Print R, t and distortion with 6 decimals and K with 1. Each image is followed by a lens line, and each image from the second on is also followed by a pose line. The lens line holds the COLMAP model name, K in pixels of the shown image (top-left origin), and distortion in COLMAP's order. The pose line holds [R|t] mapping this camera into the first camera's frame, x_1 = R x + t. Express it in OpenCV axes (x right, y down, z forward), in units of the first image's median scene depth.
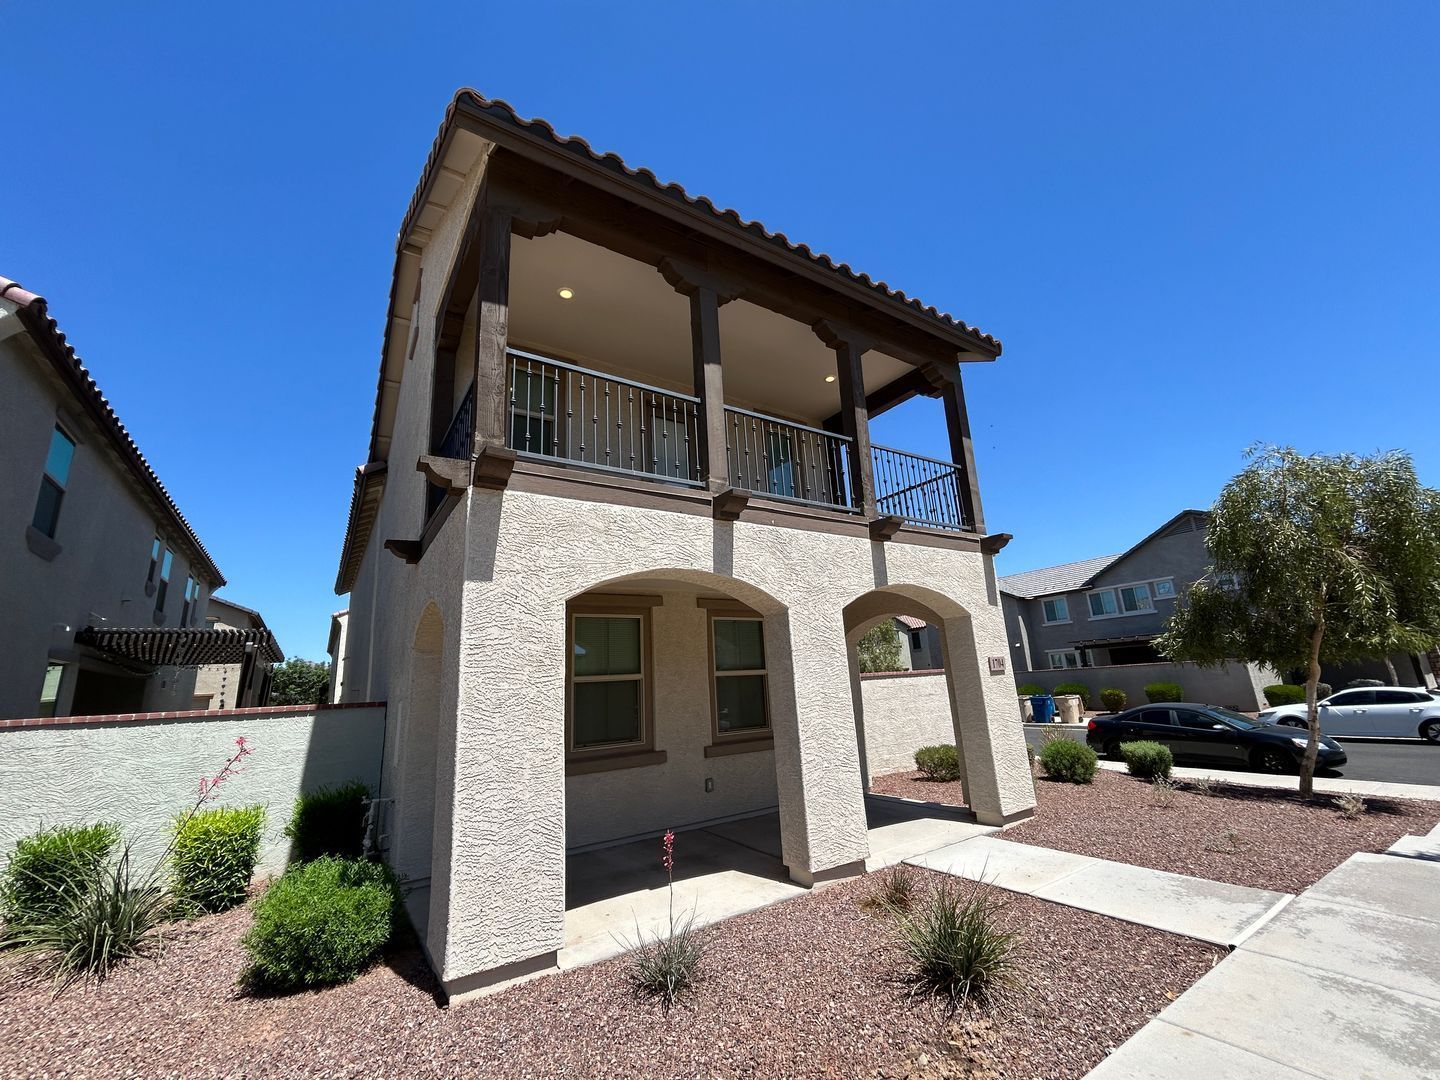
lens RADIAL K [[586.1, 0, 716.2], [0, 586.1, 542.4], [0, 0, 1]] dist [-0.004333, -0.000666]
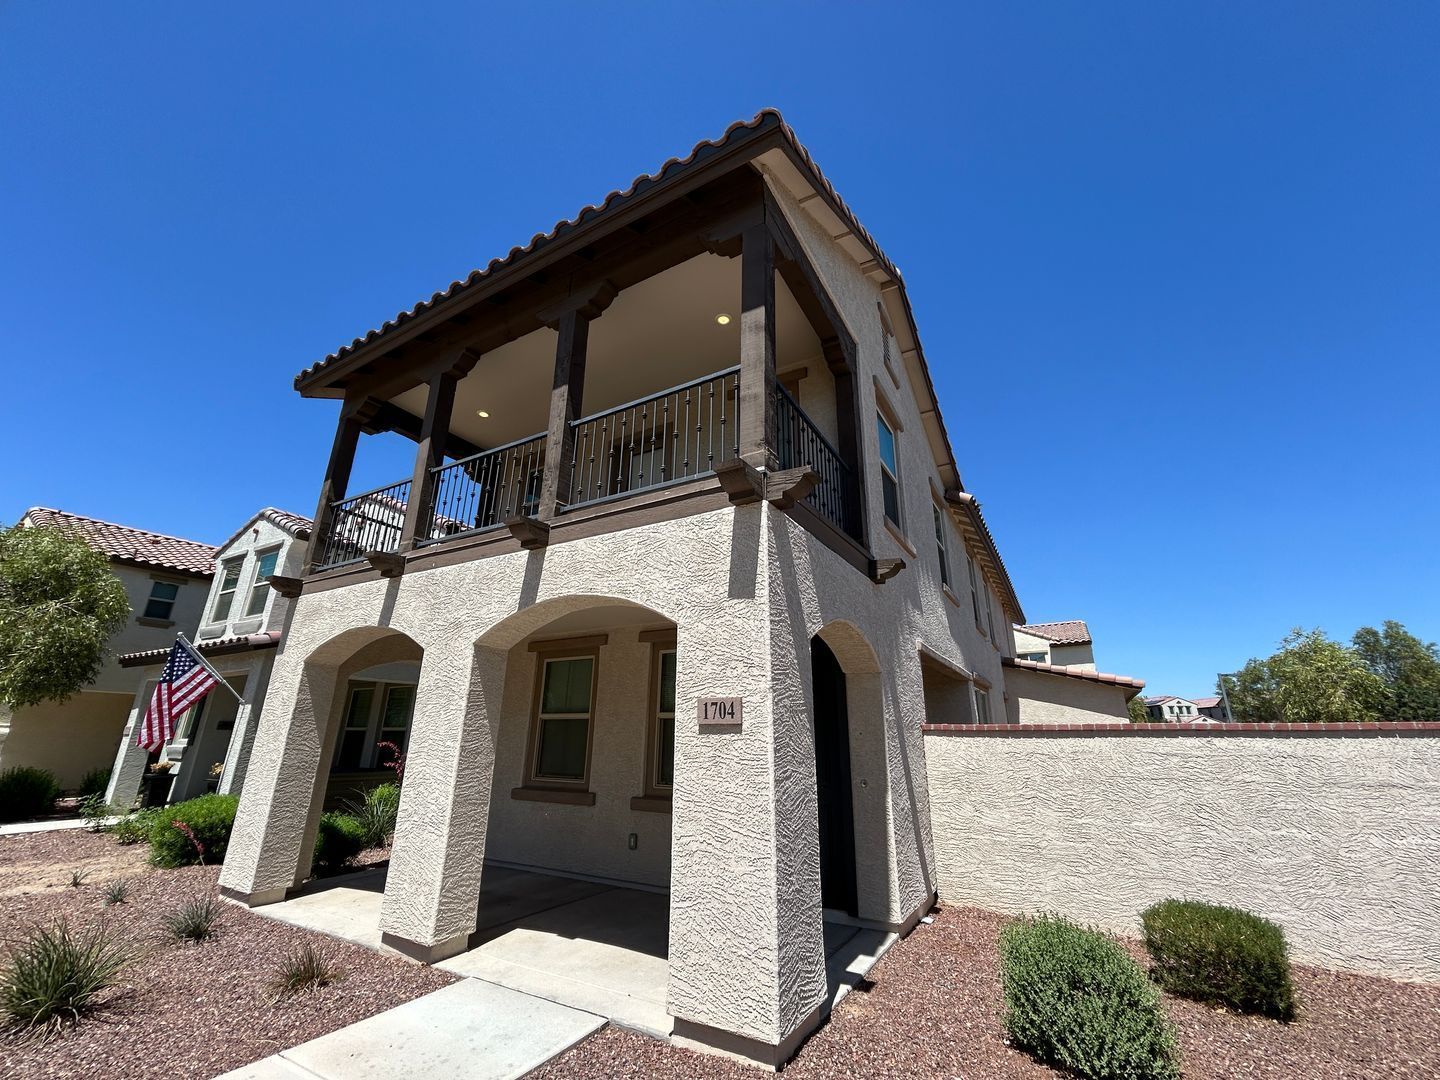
lens RADIAL K [[586.1, 0, 717.9], [0, 586.1, 540.2], [0, 0, 1]] dist [-0.004333, -0.000666]
pose [[0.441343, -0.230664, -0.867186, 0.979200], [0.183942, 0.969131, -0.164166, 0.146874], [0.878284, -0.087058, 0.470147, 0.775611]]
